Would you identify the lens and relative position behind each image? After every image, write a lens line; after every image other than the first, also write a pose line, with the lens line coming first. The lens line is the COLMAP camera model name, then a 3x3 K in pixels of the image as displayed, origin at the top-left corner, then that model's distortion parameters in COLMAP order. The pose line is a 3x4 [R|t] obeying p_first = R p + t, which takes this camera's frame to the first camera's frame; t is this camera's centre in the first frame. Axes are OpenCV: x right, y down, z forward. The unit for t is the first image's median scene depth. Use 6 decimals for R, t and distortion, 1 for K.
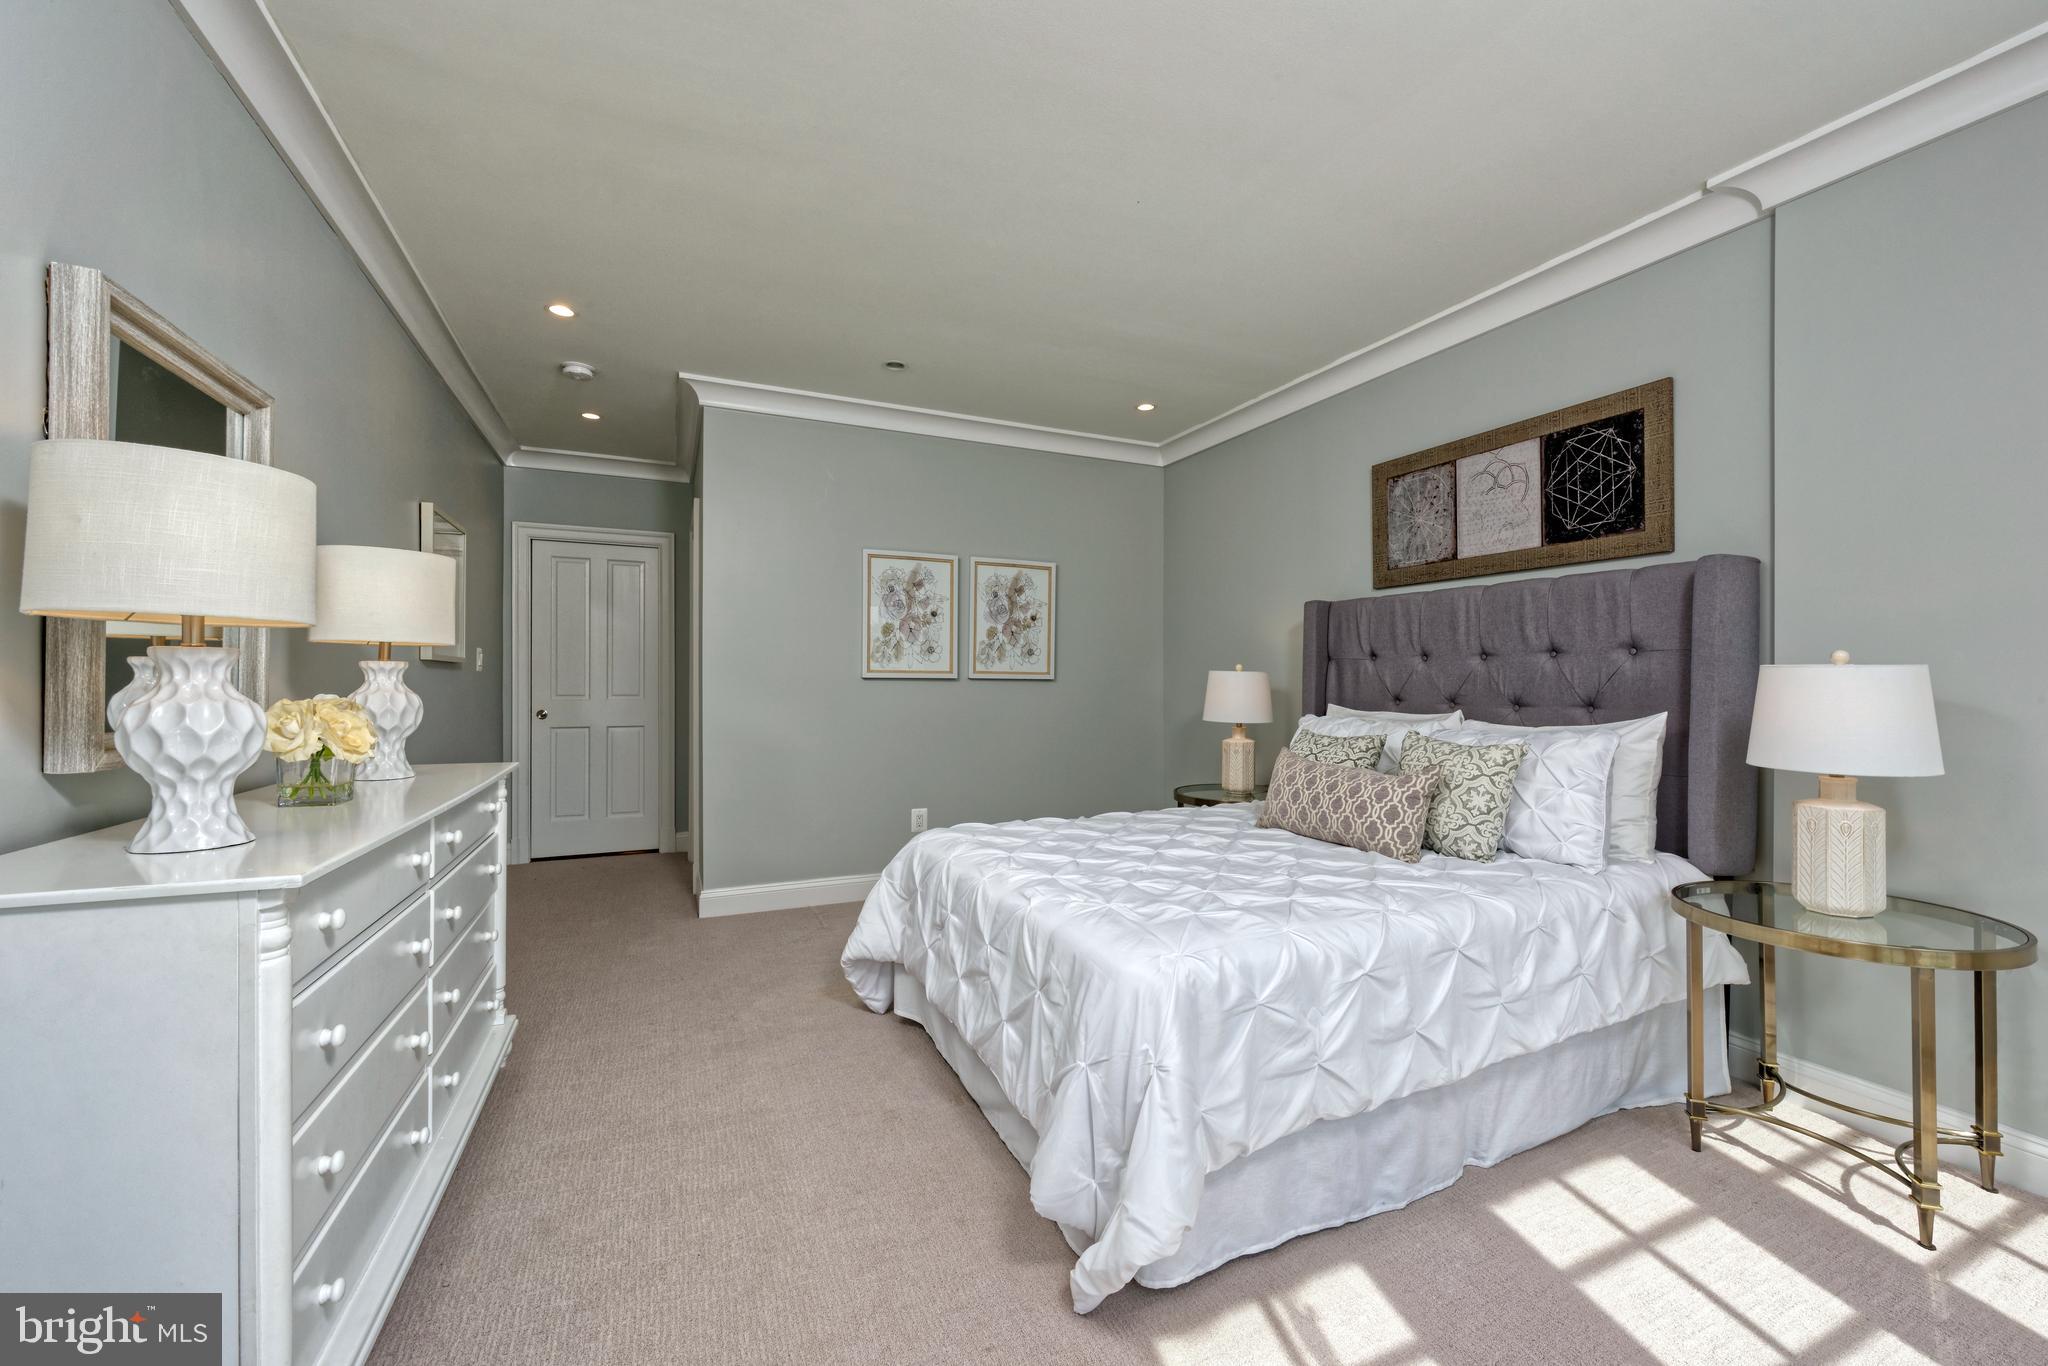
lens RADIAL K [[813.5, 0, 1030.7], [0, 813.5, 677.0], [0, 0, 1]] dist [-0.000920, -0.000121]
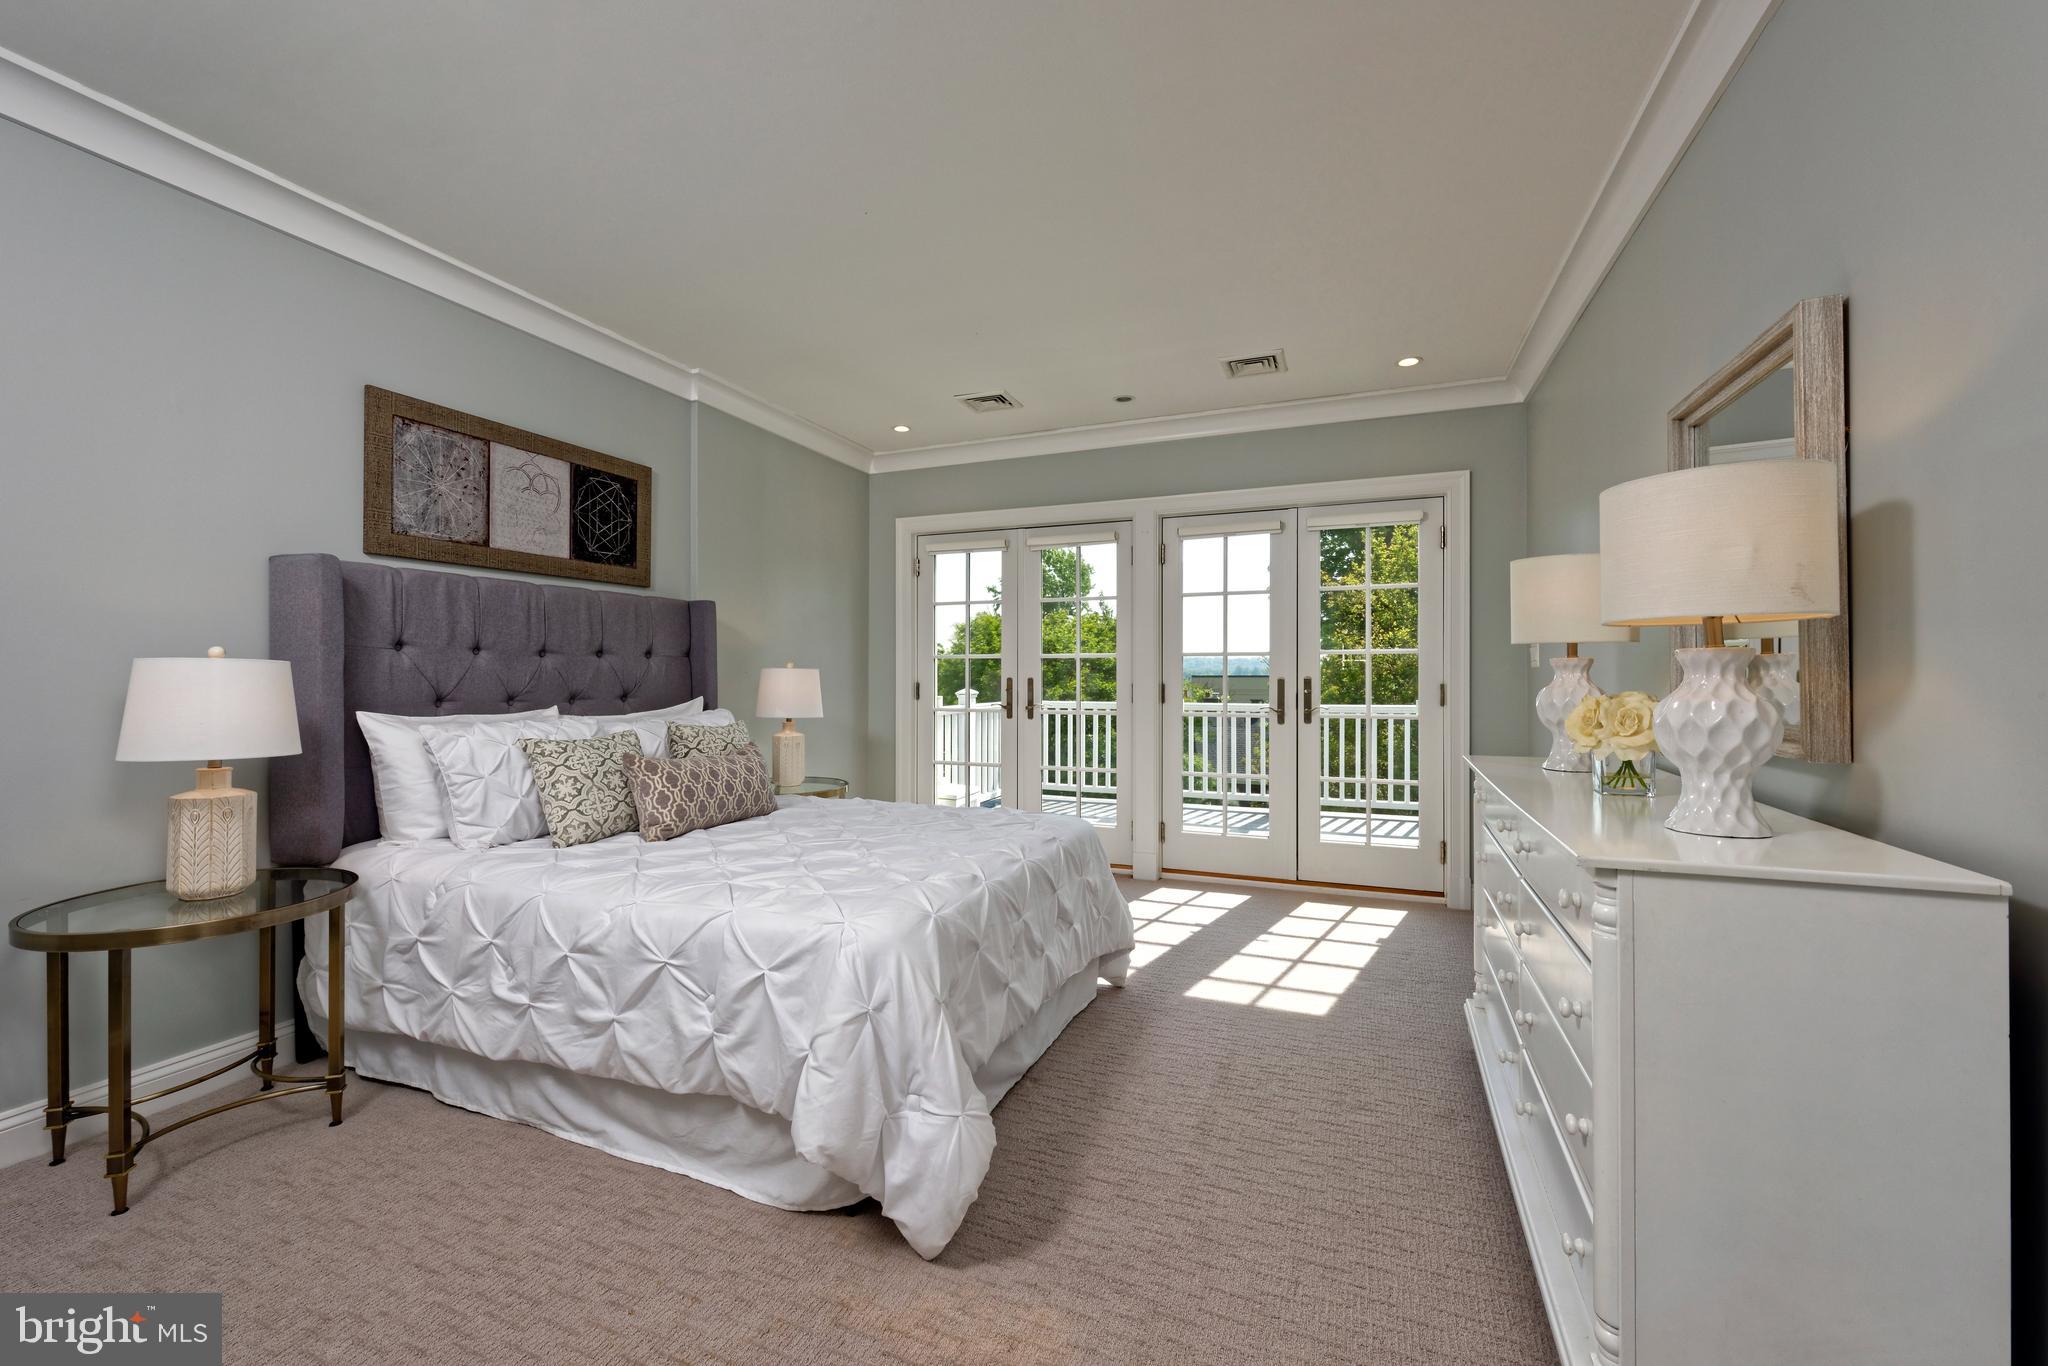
lens RADIAL K [[813.5, 0, 1027.2], [0, 813.5, 677.6], [0, 0, 1]] dist [-0.000920, -0.000121]
pose [[-0.688023, -0.004120, 0.725677, -0.629344], [-0.004013, 0.999990, 0.001873, 0.001468], [-0.725678, -0.001624, -0.688033, 1.290815]]
